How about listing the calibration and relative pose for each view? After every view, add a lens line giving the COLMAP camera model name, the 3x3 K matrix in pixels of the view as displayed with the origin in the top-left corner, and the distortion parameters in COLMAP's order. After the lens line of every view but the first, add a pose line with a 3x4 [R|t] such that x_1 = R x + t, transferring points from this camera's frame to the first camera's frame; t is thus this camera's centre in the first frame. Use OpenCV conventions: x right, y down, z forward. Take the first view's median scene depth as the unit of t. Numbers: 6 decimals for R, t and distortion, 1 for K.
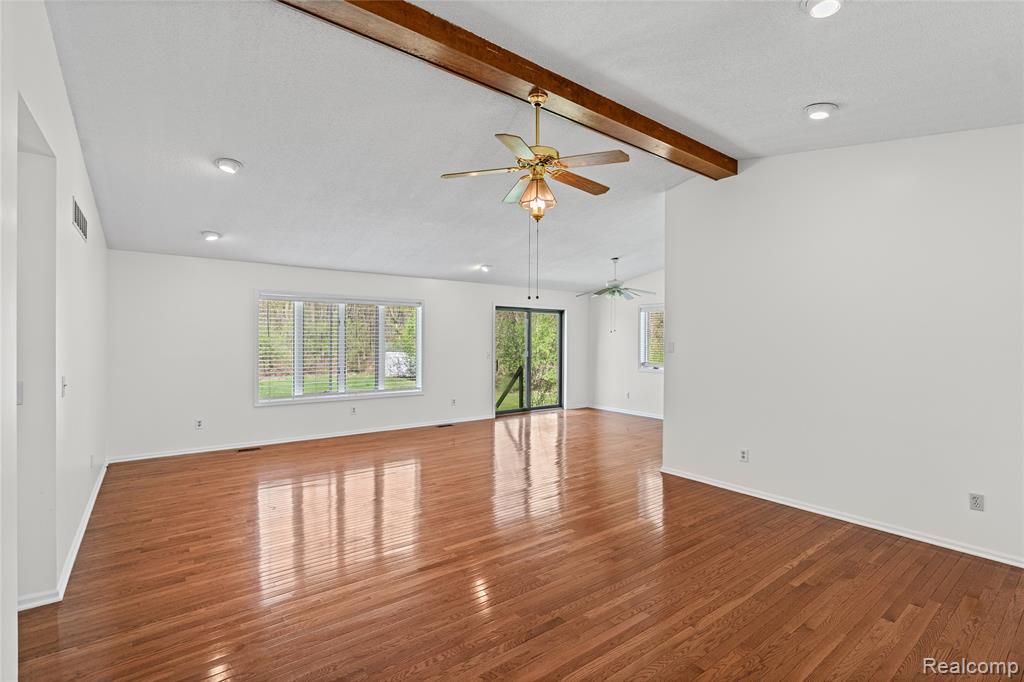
lens RADIAL K [[472.2, 0, 512.4], [0, 472.2, 331.5], [0, 0, 1]] dist [-0.001673, 0.000217]
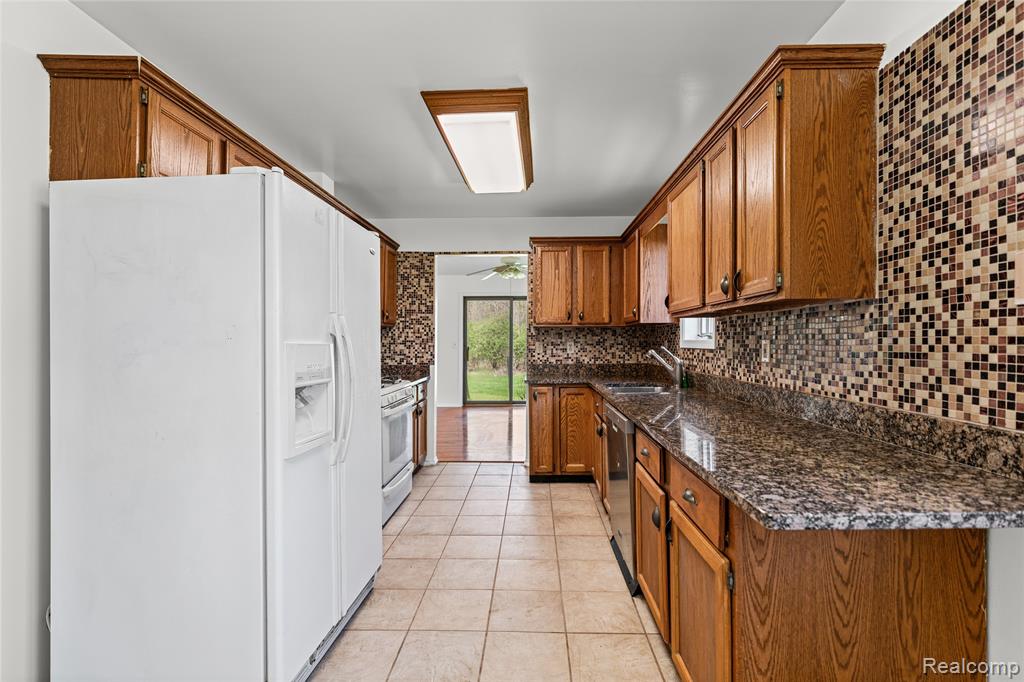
lens RADIAL K [[475.4, 0, 521.2], [0, 475.4, 339.2], [0, 0, 1]] dist [-0.001299, -0.000091]
pose [[0.777024, -0.011291, -0.629370, 0.776023], [0.017053, 0.999850, 0.003116, 0.040341], [0.629240, -0.013154, 0.777100, 0.321121]]
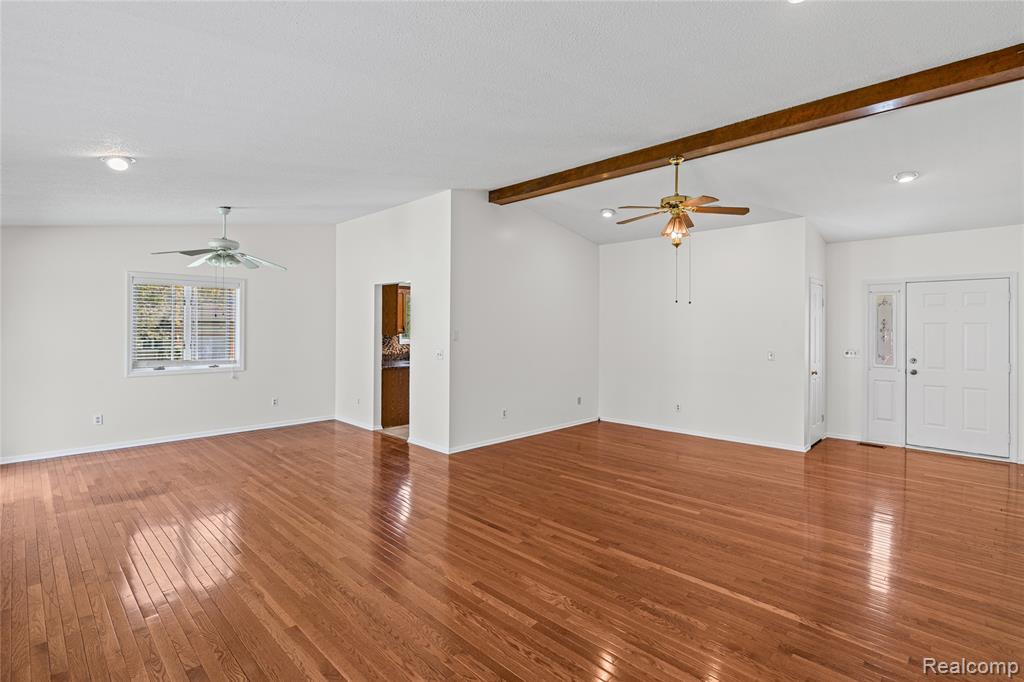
lens RADIAL K [[479.1, 0, 521.9], [0, 479.1, 326.0], [0, 0, 1]] dist [0.000588, 0.000733]
pose [[-0.160445, -0.004053, 0.987036, -0.516992], [-0.024327, 0.999704, 0.000150, 0.004113], [-0.986745, -0.023988, -0.160496, 0.679069]]
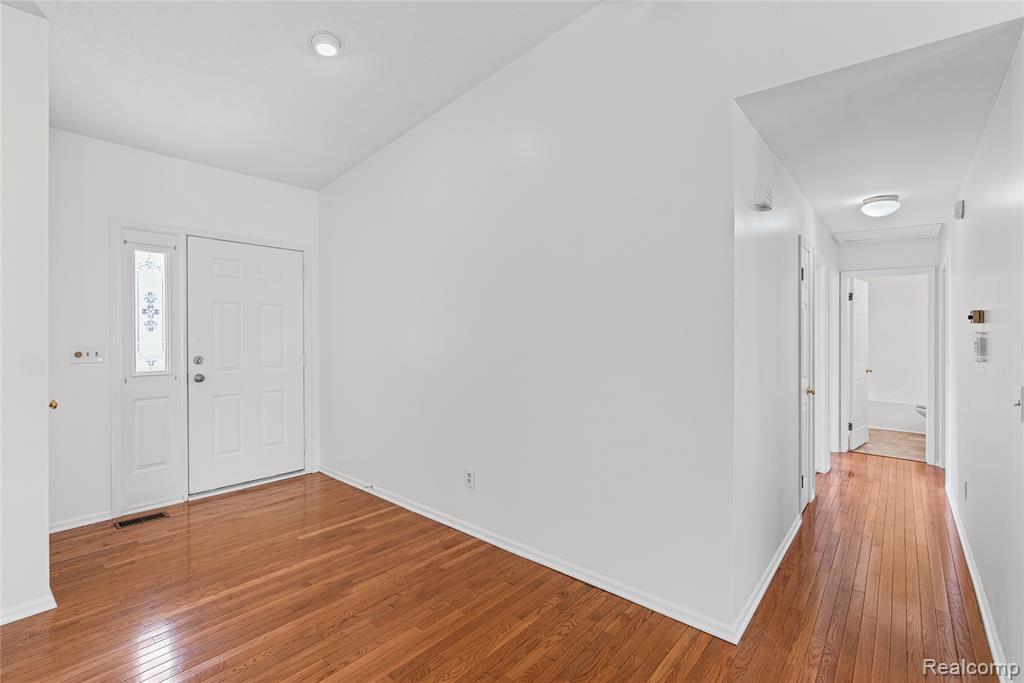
lens RADIAL K [[467.9, 0, 512.0], [0, 467.9, 341.5], [0, 0, 1]] dist [-0.003054, -0.000055]
pose [[-0.977966, -0.010670, -0.208493, -0.067864], [-0.010318, 0.999943, -0.002773, 0.023353], [0.208511, -0.000561, -0.978020, 0.465173]]
